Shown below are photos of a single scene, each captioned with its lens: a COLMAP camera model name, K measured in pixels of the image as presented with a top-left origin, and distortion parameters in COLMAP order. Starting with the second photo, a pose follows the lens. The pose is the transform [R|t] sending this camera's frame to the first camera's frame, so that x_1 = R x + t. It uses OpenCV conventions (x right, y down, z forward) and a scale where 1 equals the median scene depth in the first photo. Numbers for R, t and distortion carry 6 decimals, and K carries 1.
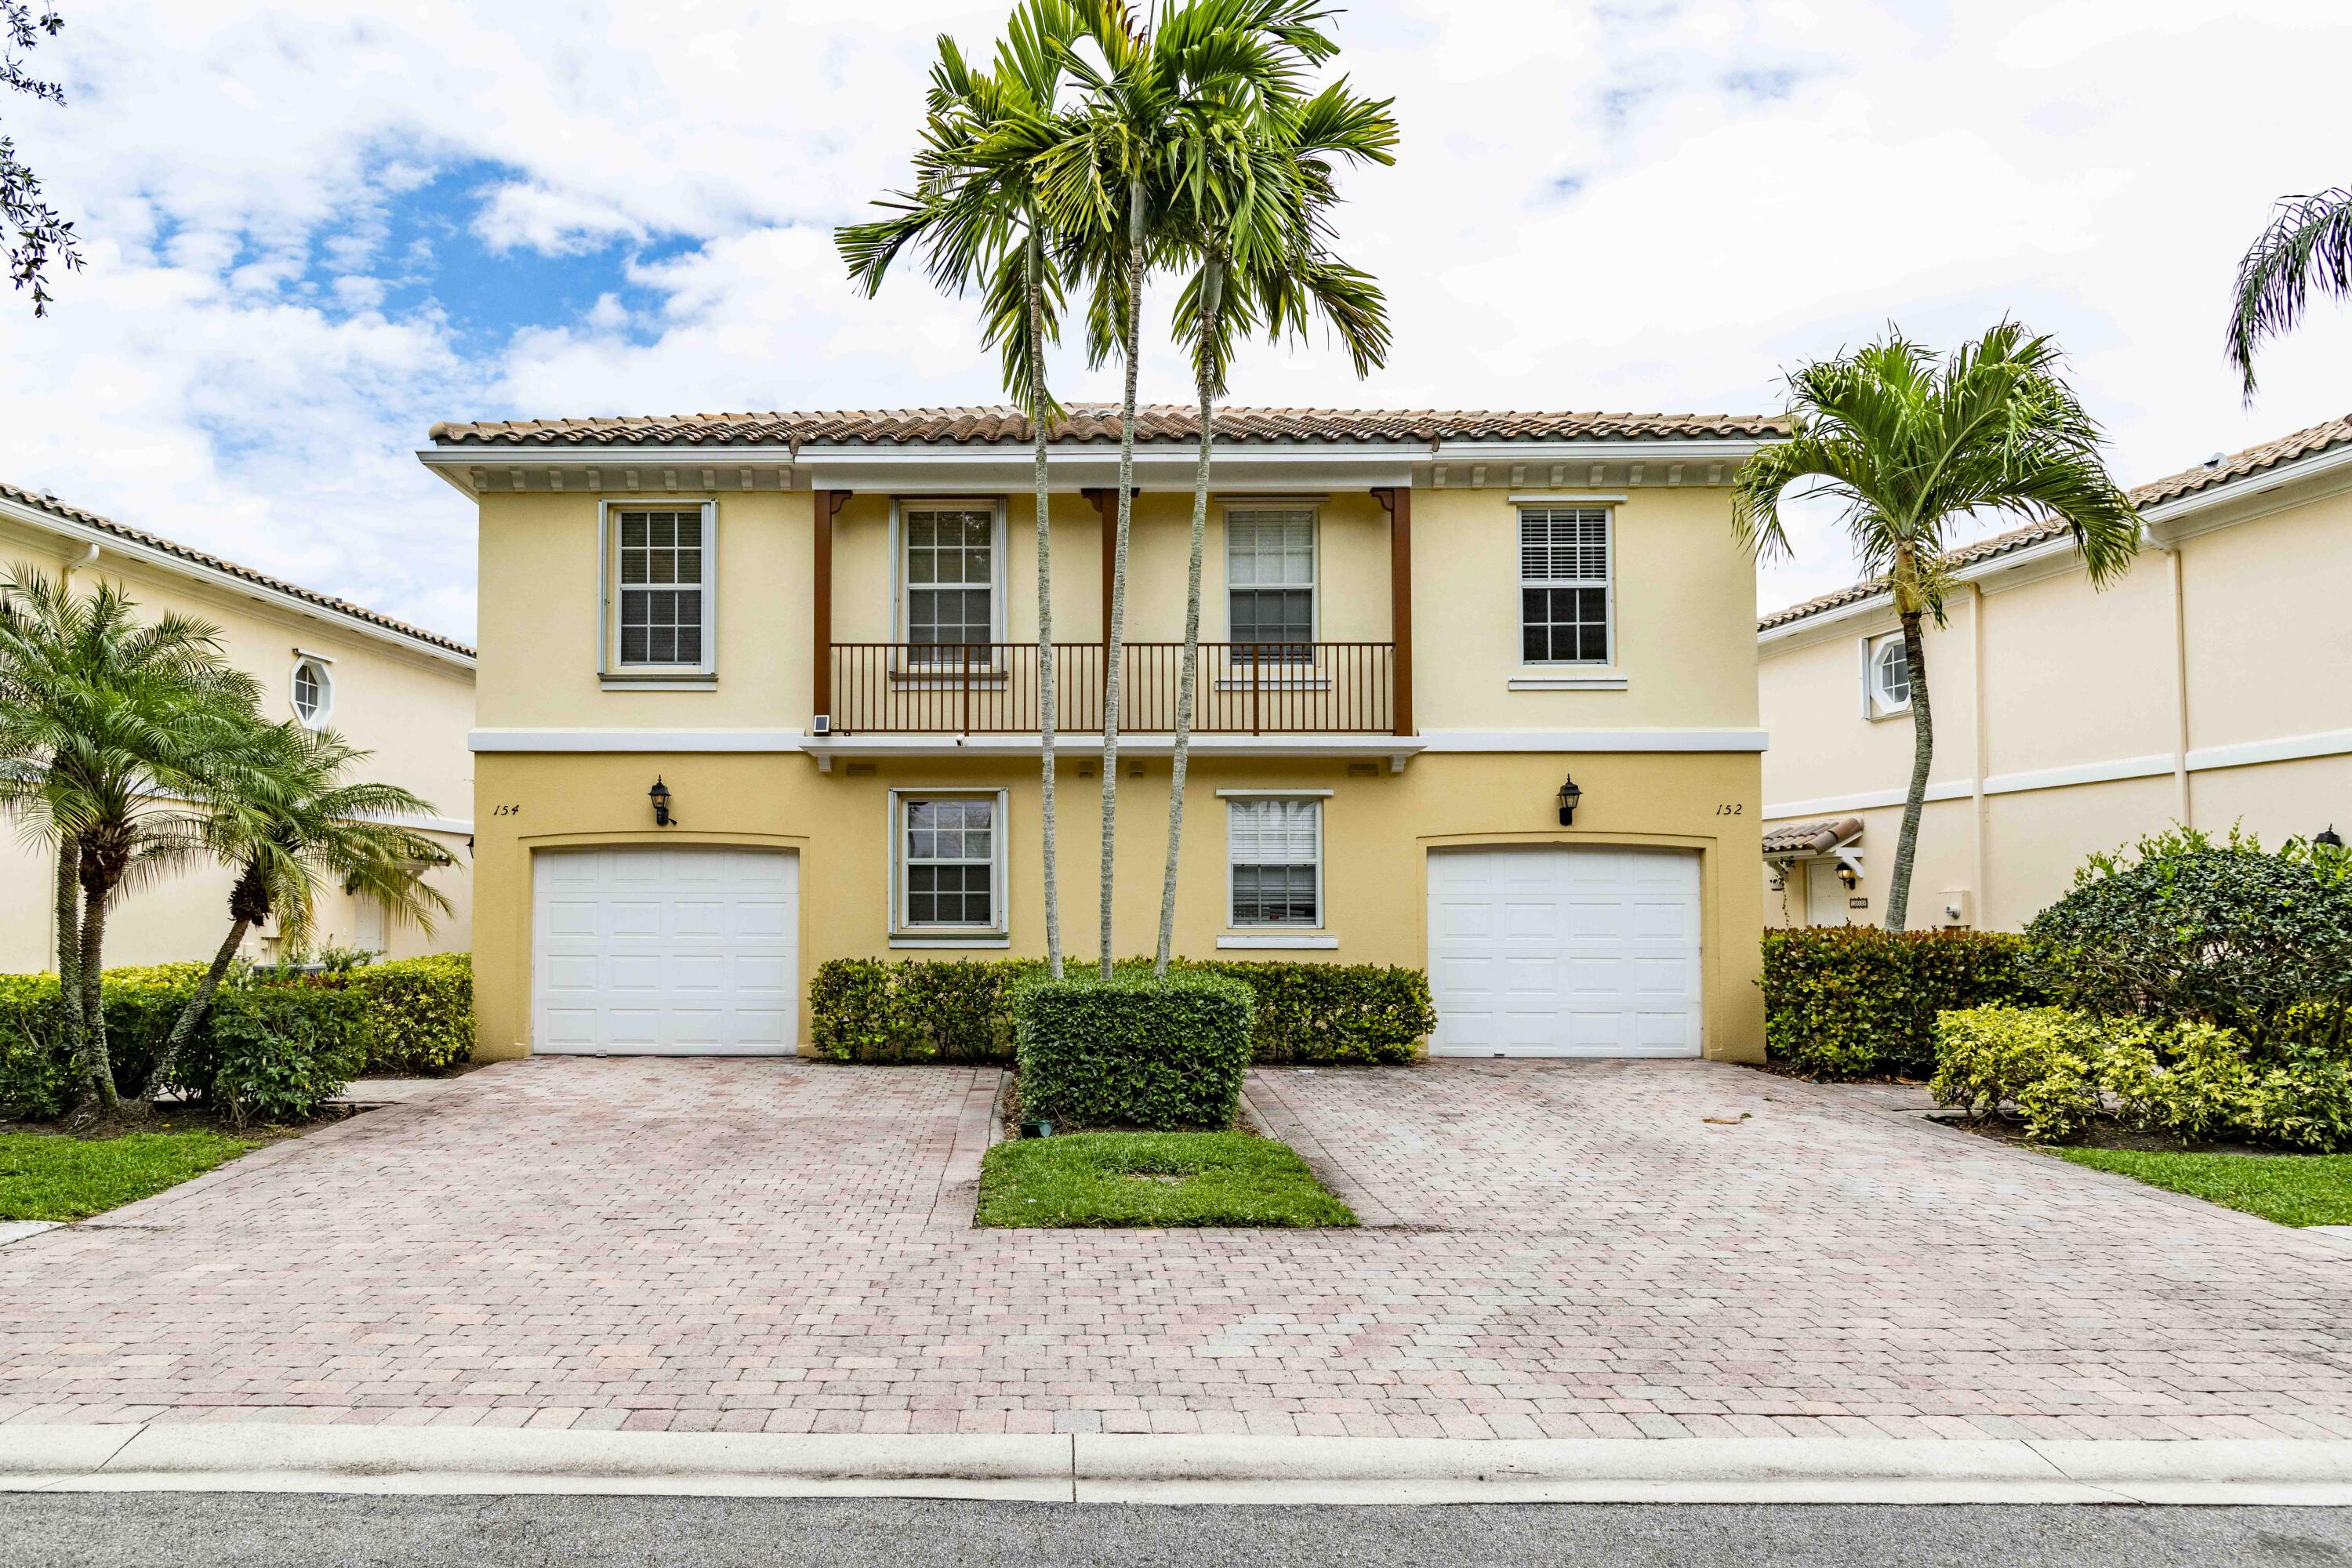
lens RADIAL K [[1743.3, 0, 1176.0], [0, 1743.3, 784.0], [0, 0, 1]] dist [-0.006705, -0.002217]
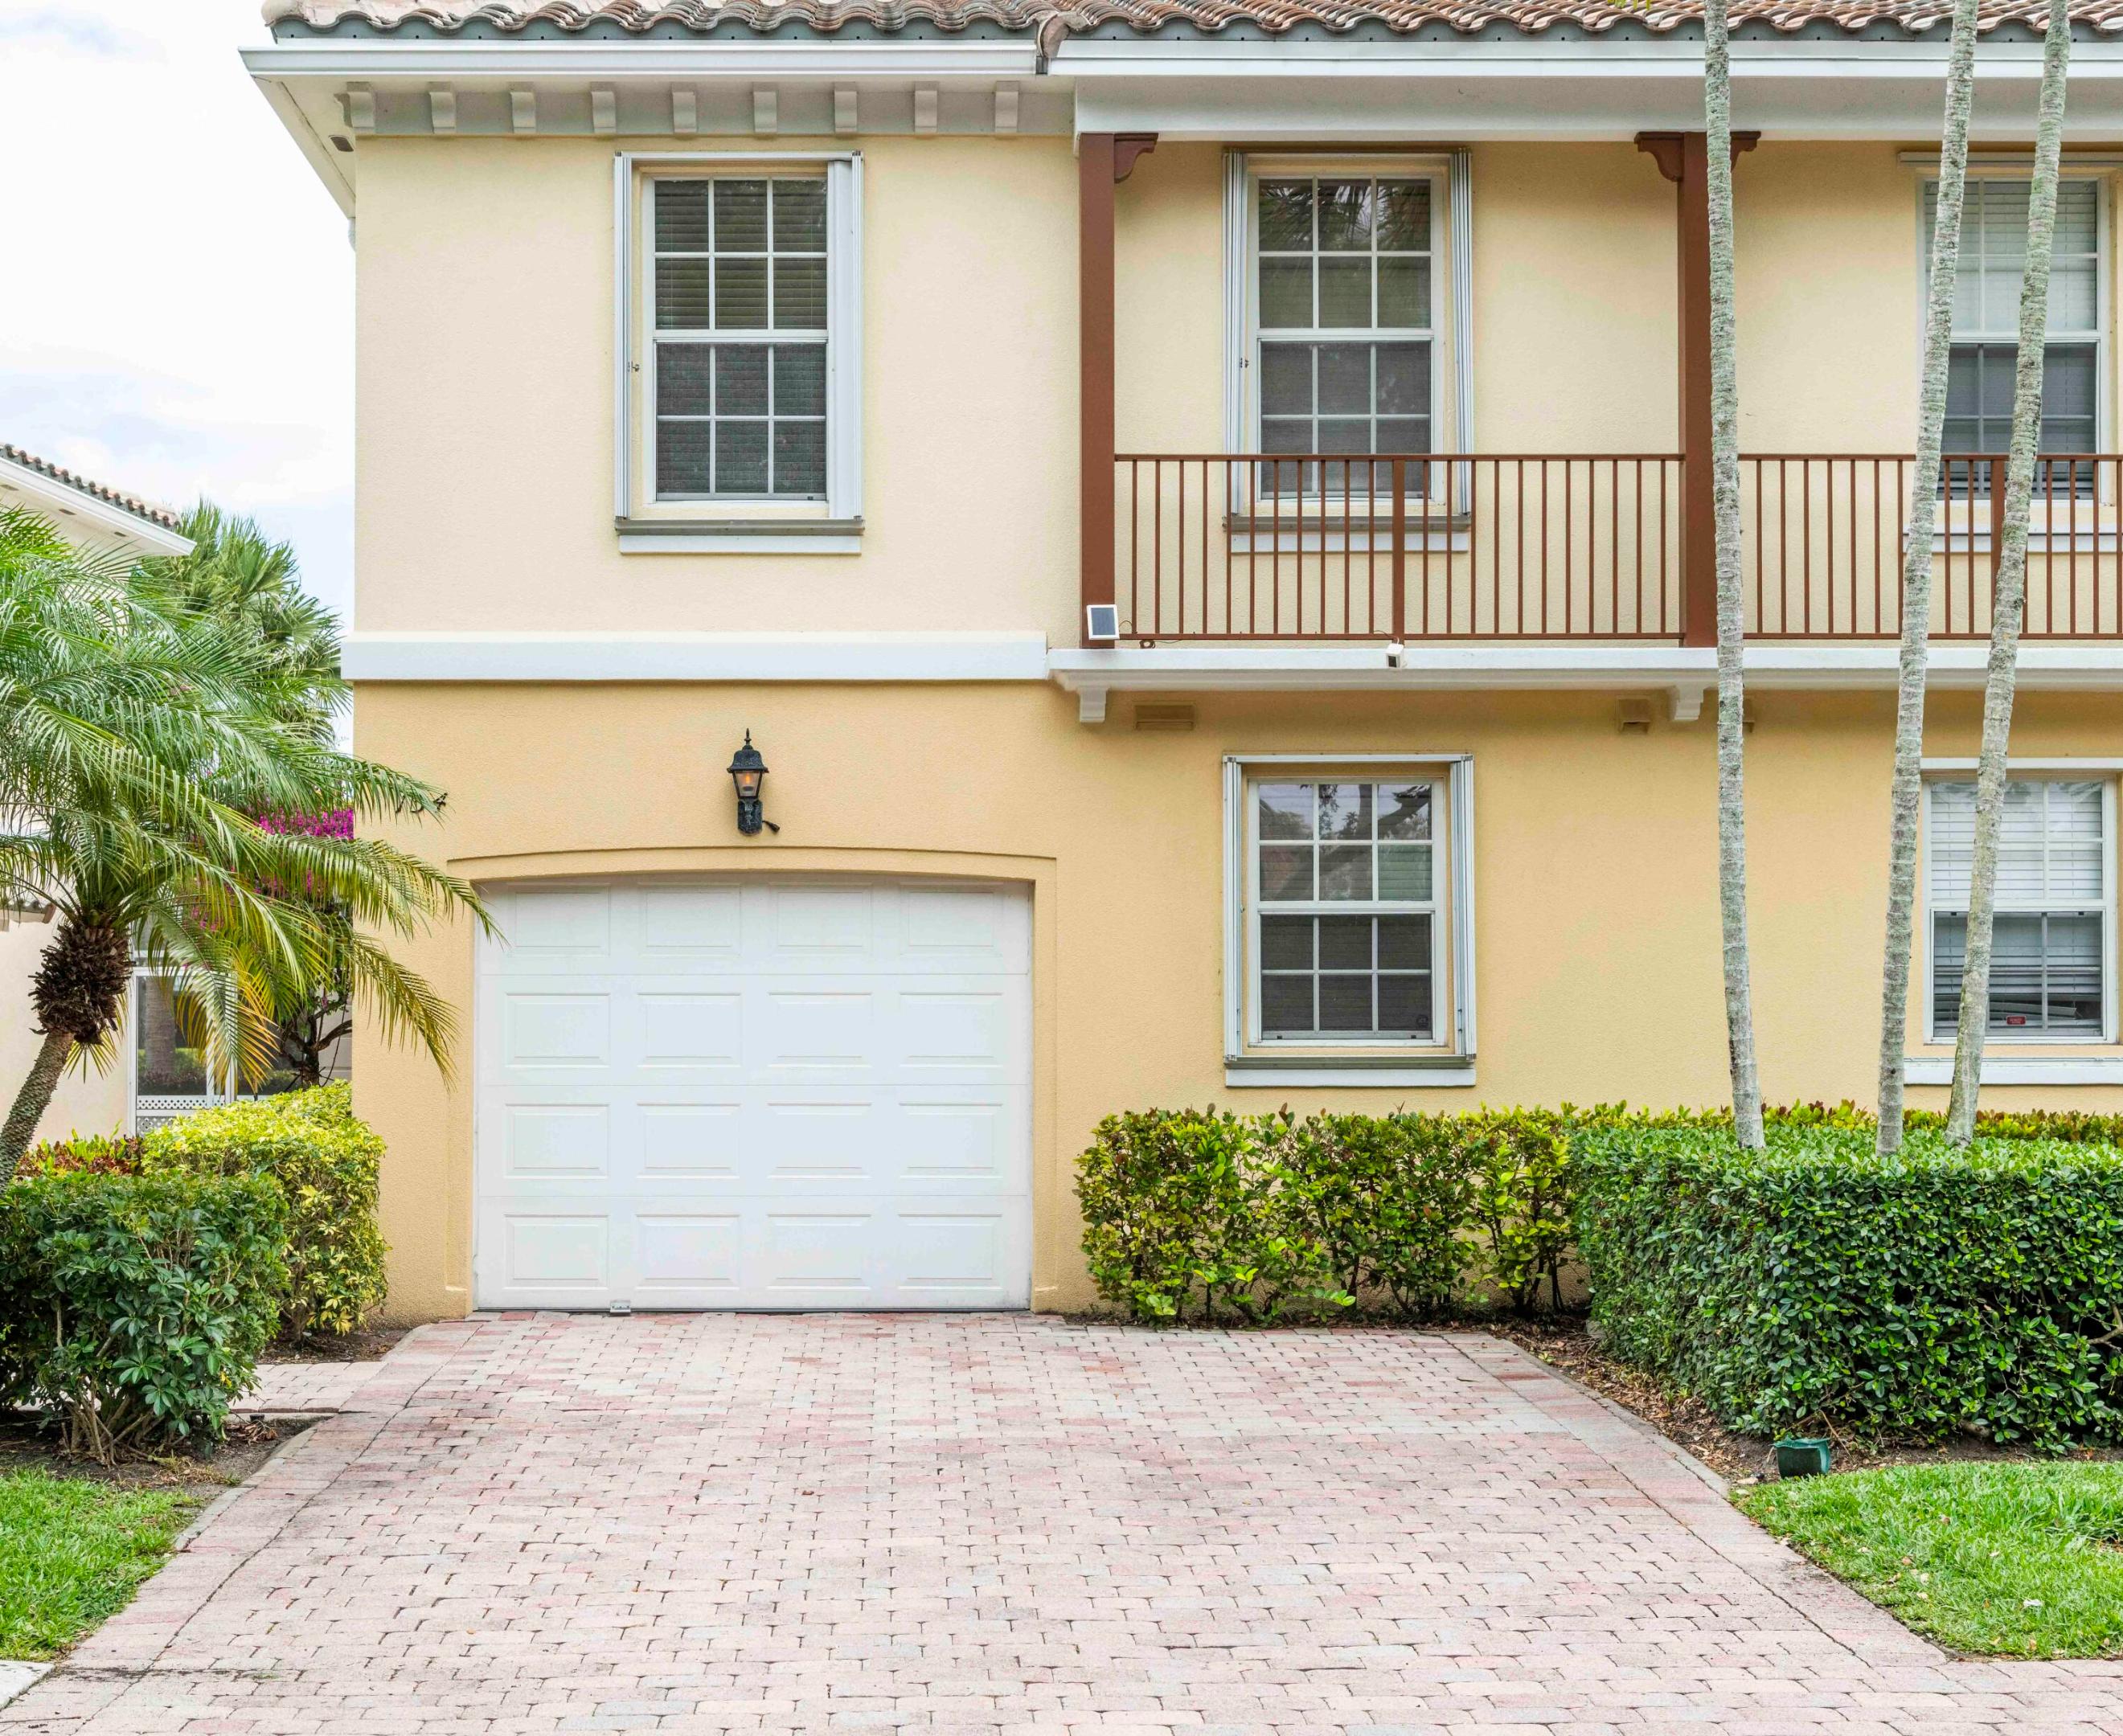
lens RADIAL K [[3607.3, 0, 1061.5], [0, 3607.3, 868.0], [0, 0, 1]] dist [0.005611, -0.196970]
pose [[0.999808, -0.002213, 0.019472, -0.229860], [0.001561, 0.999439, 0.033441, -0.000071], [-0.019535, -0.033405, 0.999251, 0.002774]]
